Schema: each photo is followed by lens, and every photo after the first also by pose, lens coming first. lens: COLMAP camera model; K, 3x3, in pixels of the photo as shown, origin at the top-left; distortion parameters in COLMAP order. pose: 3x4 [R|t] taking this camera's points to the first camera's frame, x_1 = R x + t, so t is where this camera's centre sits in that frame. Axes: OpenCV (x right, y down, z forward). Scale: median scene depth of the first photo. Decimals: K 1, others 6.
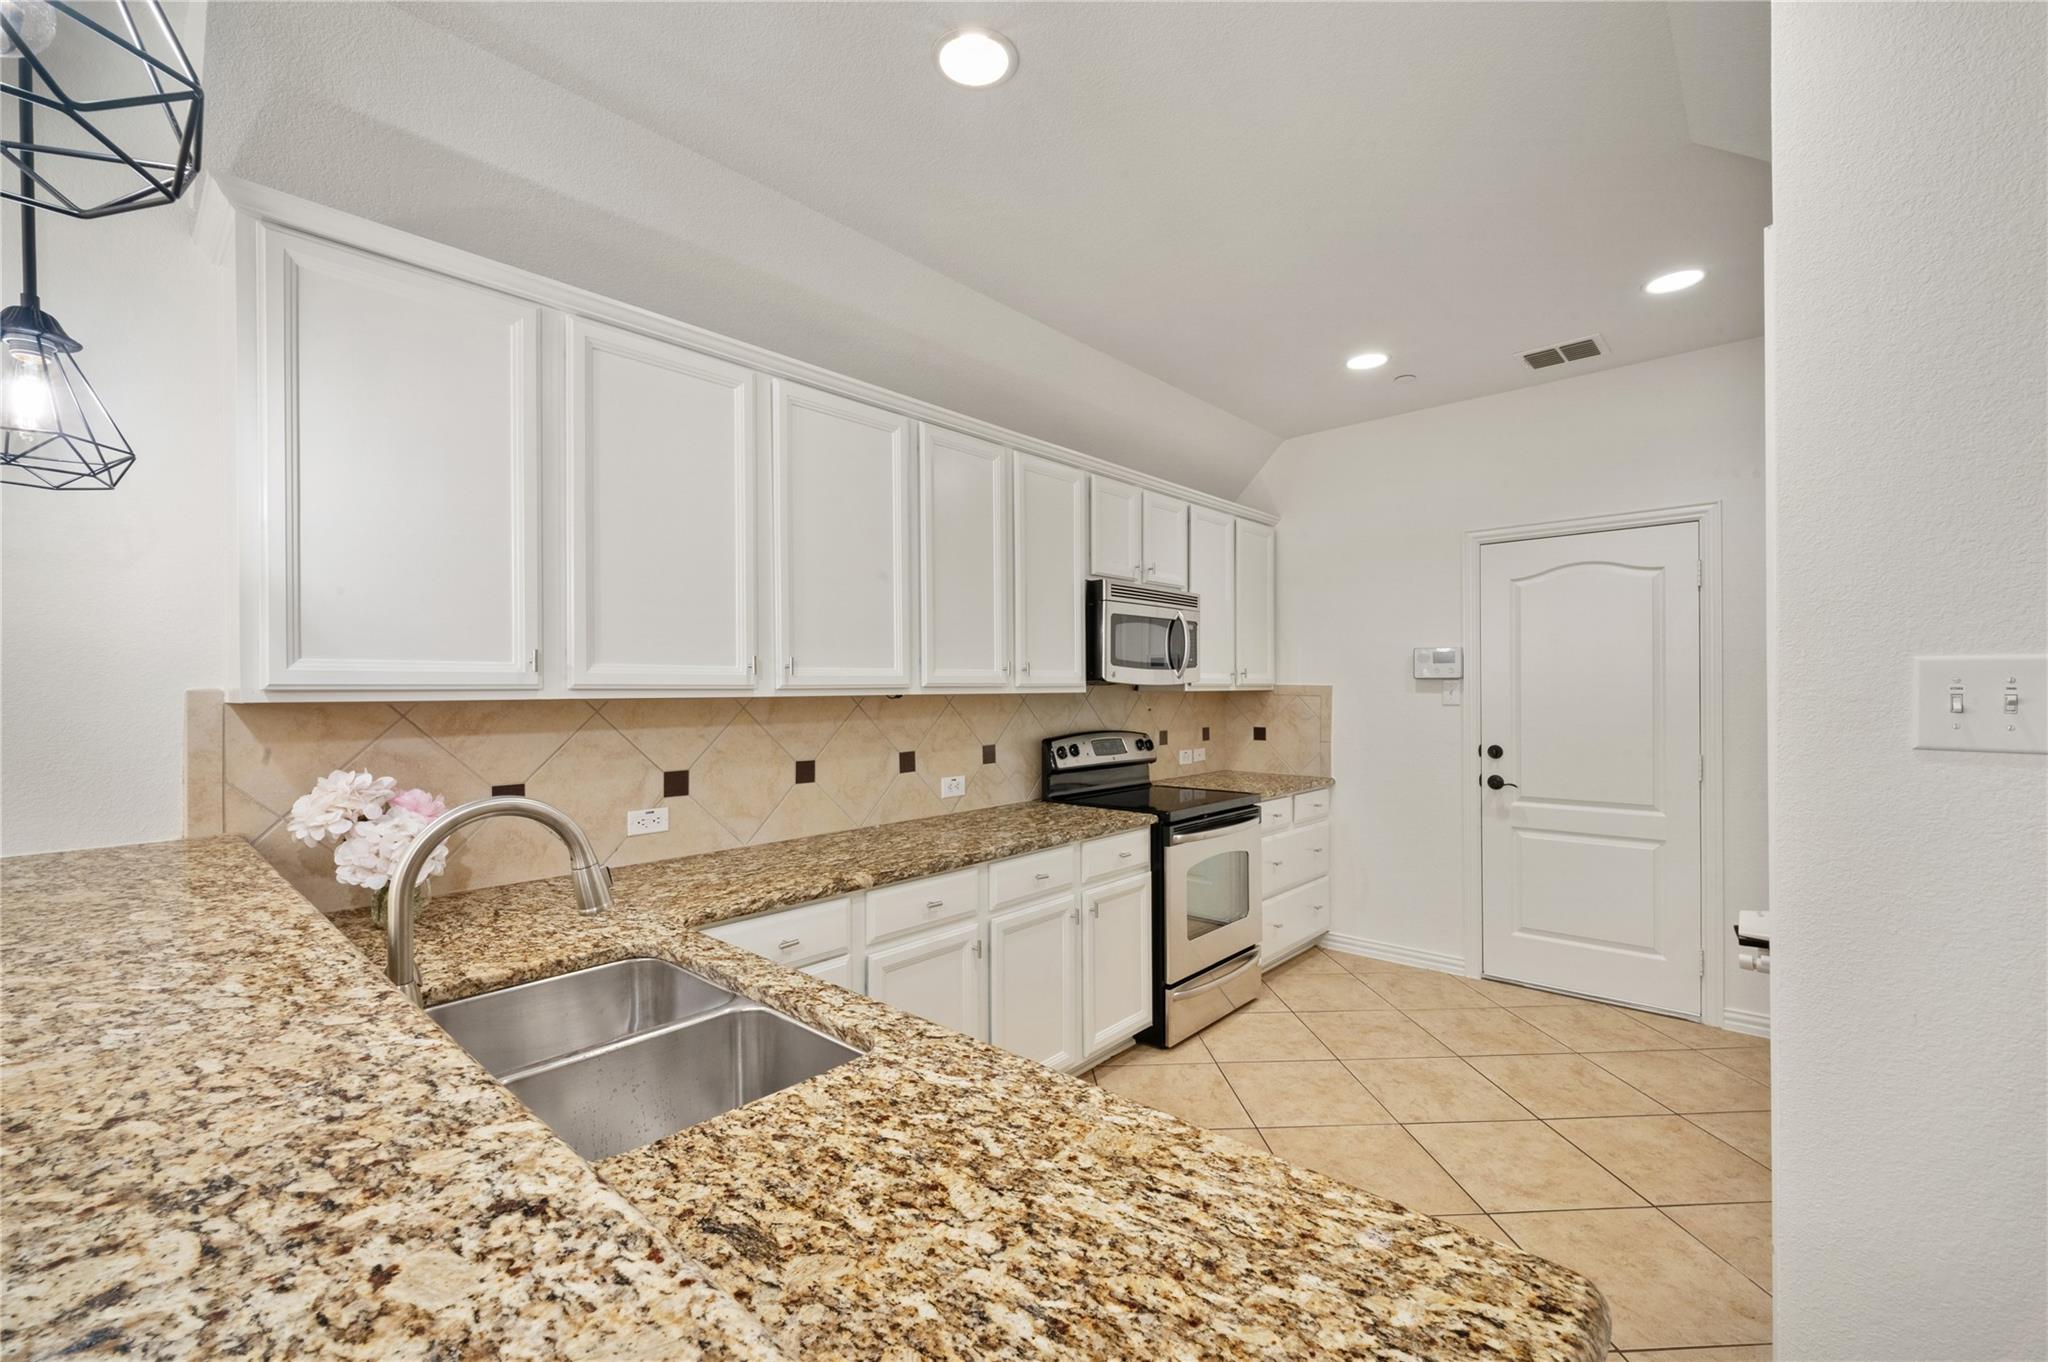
lens RADIAL K [[839.1, 0, 1024.4], [0, 839.1, 690.3], [0, 0, 1]] dist [0.002845, -0.000401]
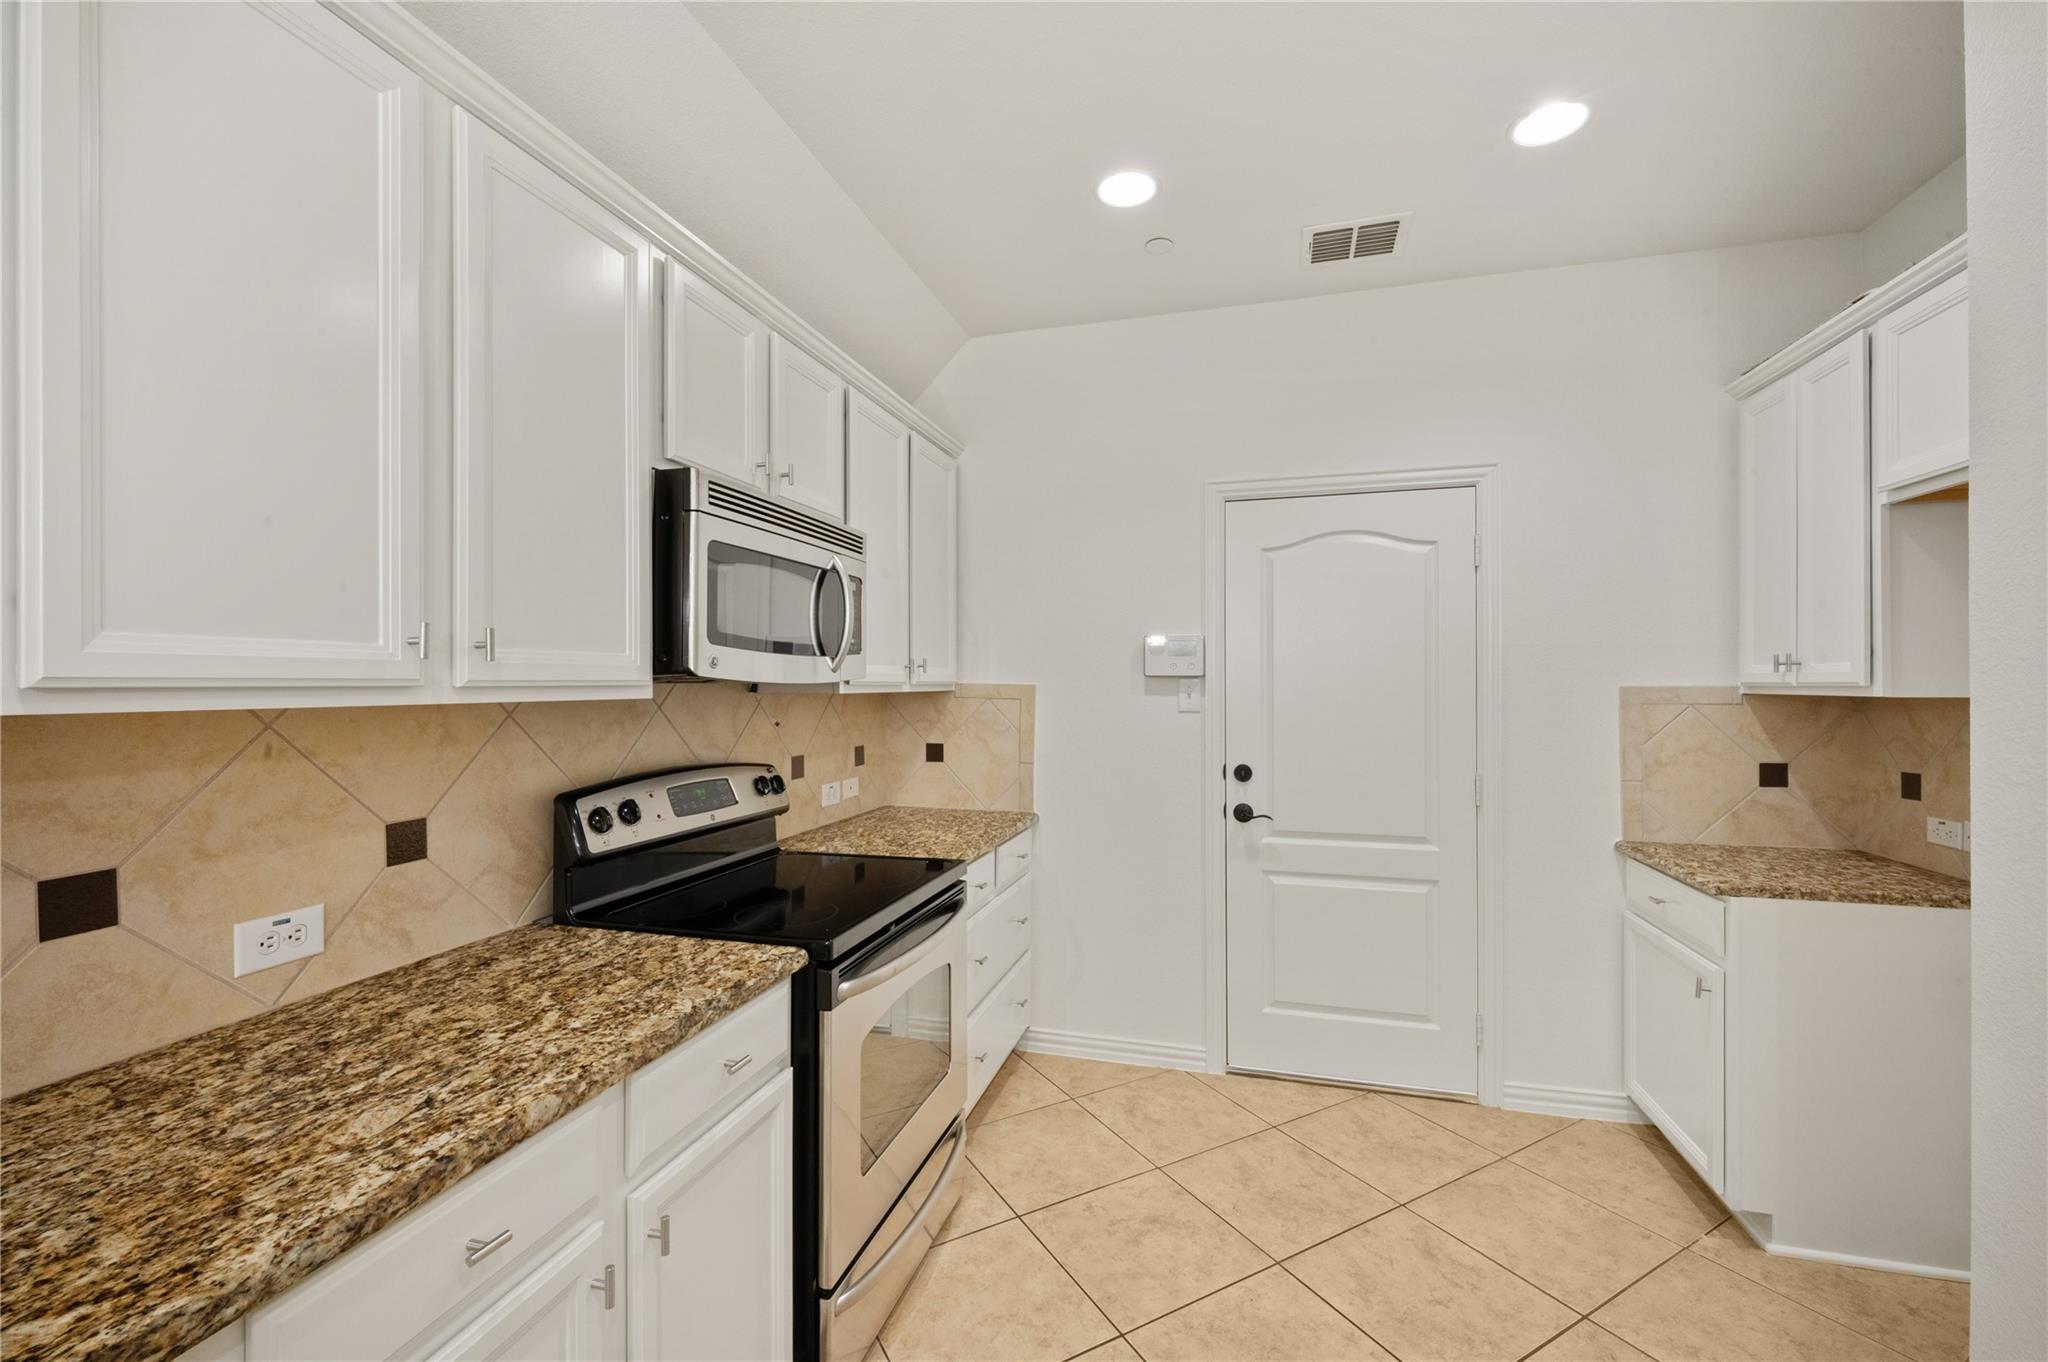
lens RADIAL K [[839.1, 0, 1025.8], [0, 839.1, 687.2], [0, 0, 1]] dist [0.002845, -0.000401]
pose [[0.895515, 0.003772, 0.445016, 0.045884], [-0.004678, 0.999989, 0.000939, -0.004862], [-0.445007, -0.002923, 0.895522, 0.423026]]
